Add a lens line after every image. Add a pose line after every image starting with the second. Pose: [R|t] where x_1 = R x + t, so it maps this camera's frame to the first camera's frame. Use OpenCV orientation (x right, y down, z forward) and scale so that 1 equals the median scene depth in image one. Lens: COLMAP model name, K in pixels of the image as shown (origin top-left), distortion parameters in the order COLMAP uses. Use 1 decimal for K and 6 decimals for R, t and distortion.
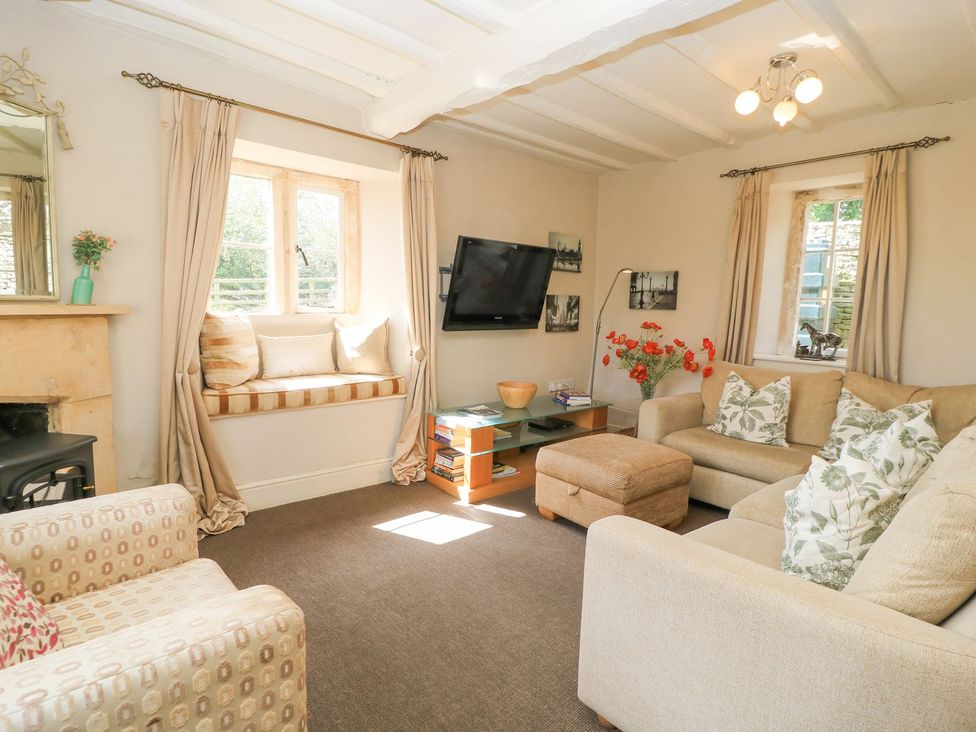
lens RADIAL K [[503.4, 0, 479.3], [0, 503.4, 367.8], [0, 0, 1]] dist [-0.000417, -0.014782]
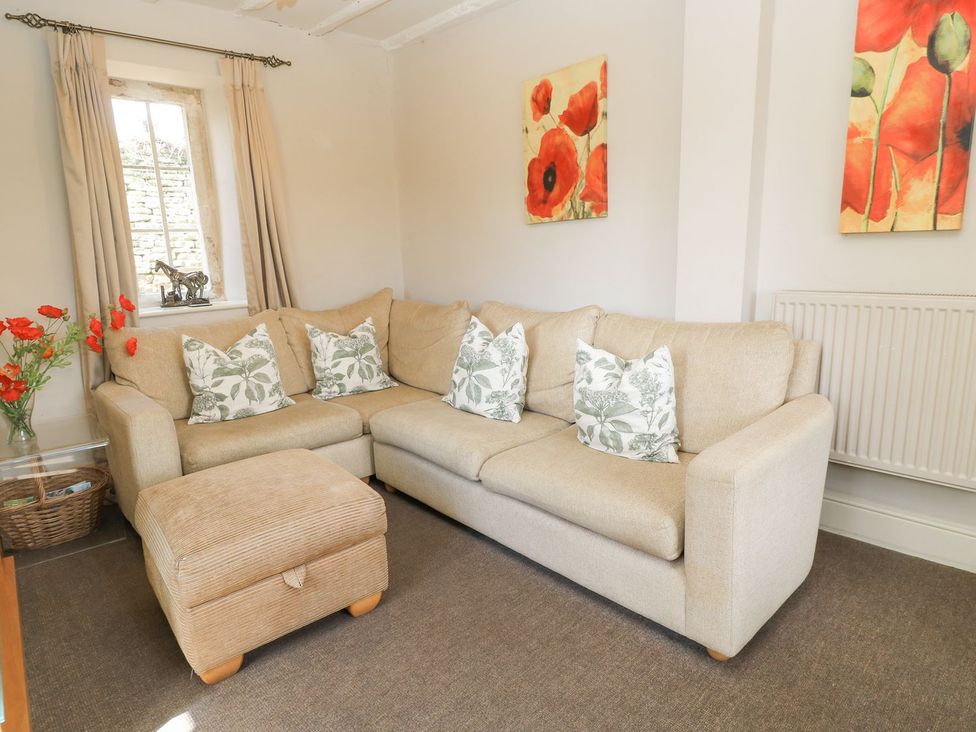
lens RADIAL K [[585.4, 0, 458.1], [0, 585.4, 368.1], [0, 0, 1]] dist [-0.000797, -0.002243]
pose [[-0.003531, -0.236751, 0.971564, -0.325356], [0.163289, 0.958393, 0.234135, -0.083723], [-0.986572, 0.159472, 0.035275, 0.652019]]
